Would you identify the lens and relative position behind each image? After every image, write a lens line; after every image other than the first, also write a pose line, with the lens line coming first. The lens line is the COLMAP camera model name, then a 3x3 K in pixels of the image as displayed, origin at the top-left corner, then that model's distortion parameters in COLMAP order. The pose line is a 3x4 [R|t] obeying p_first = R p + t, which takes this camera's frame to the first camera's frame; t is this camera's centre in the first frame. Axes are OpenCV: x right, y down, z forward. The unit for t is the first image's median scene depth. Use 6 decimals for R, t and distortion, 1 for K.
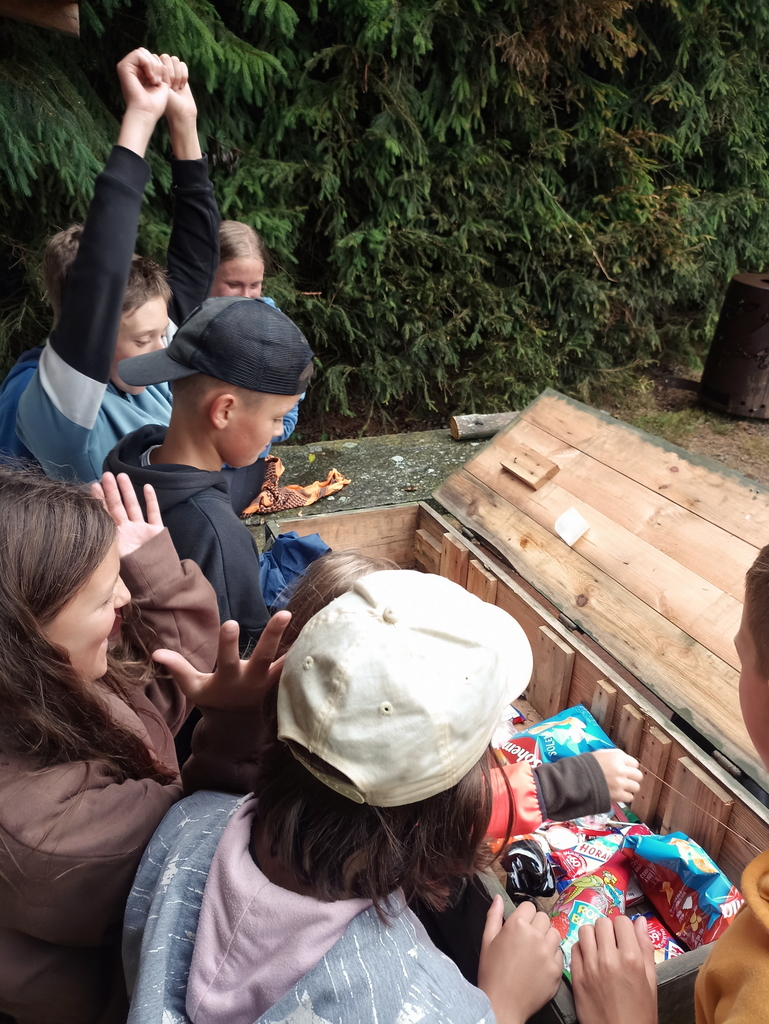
lens RADIAL K [[753.9, 0, 383.4], [0, 753.9, 510.1], [0, 0, 1]] dist [-0.014405, 0.010175]
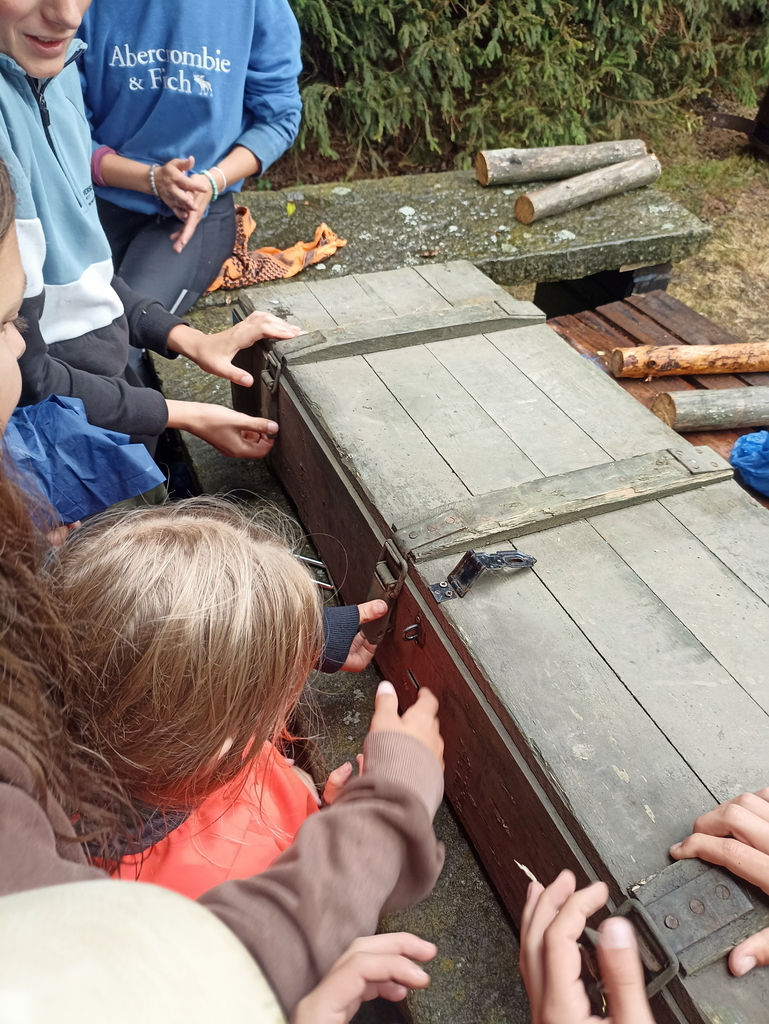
lens RADIAL K [[753.9, 0, 386.8], [0, 753.9, 511.5], [0, 0, 1]] dist [-0.014405, 0.010175]
pose [[0.999159, -0.006694, 0.040449, -0.020797], [-0.005585, 0.955164, 0.296026, -0.003083], [-0.040617, -0.296003, 0.954323, 0.129036]]
